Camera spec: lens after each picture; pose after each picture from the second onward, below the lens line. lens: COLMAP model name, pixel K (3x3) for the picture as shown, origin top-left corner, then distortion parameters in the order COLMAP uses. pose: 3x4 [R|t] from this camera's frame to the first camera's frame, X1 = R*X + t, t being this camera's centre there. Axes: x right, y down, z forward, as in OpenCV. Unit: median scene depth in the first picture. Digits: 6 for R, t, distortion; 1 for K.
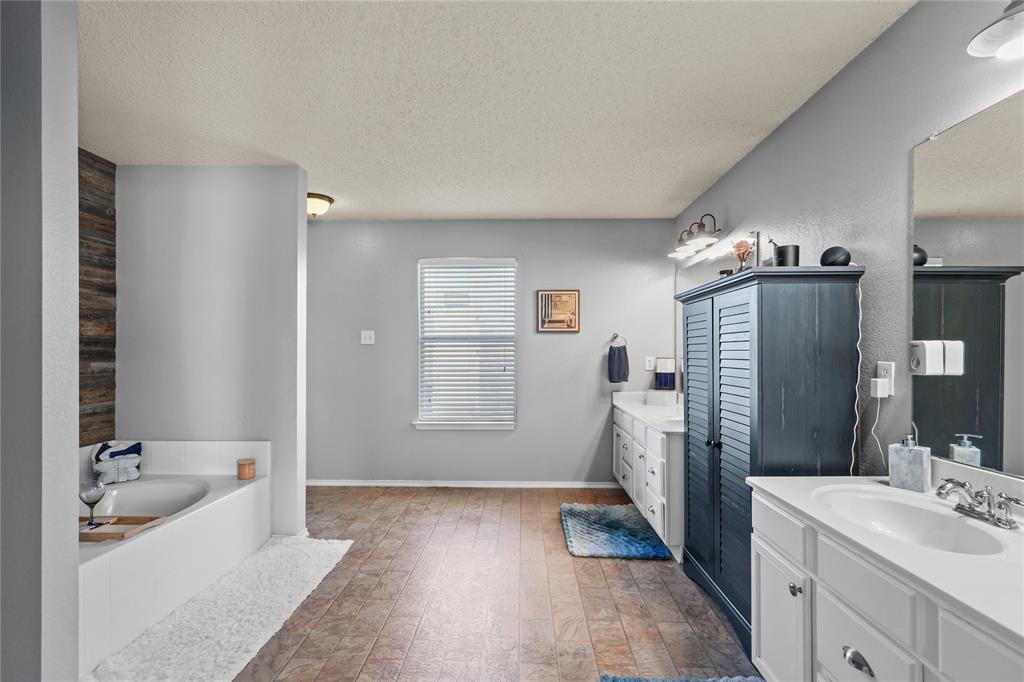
lens RADIAL K [[472.7, 0, 510.5], [0, 472.7, 347.1], [0, 0, 1]] dist [-0.000428, -0.000225]
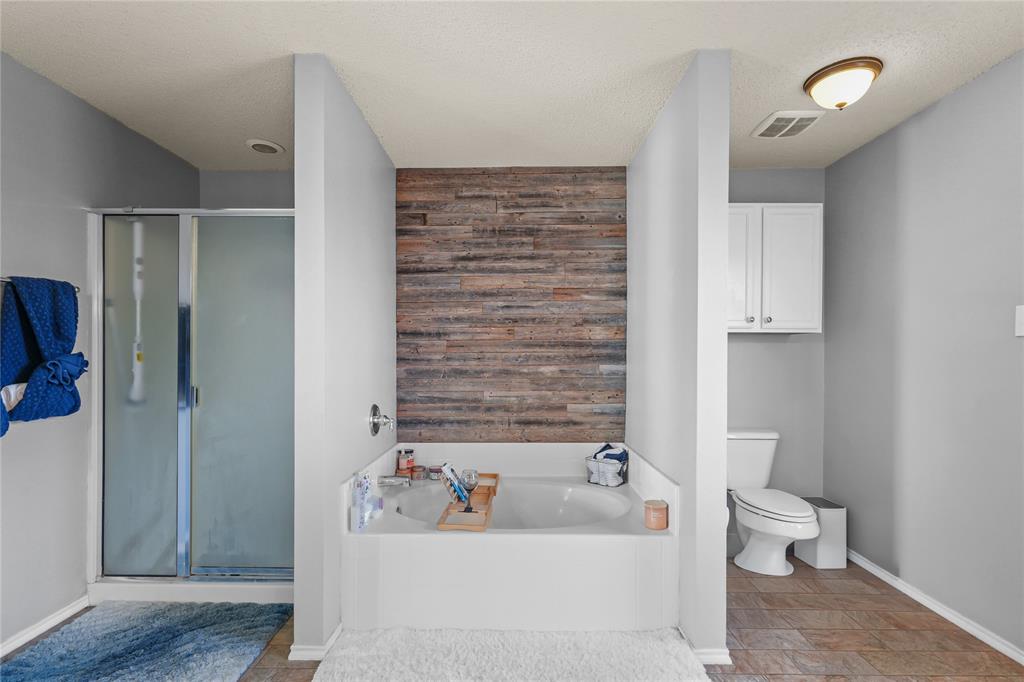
lens RADIAL K [[472.7, 0, 511.8], [0, 472.7, 356.7], [0, 0, 1]] dist [-0.000428, -0.000225]
pose [[0.030254, -0.000388, -0.999542, 0.157815], [0.006823, 0.999977, -0.000182, 0.013277], [0.999519, -0.006815, 0.030256, 0.744001]]
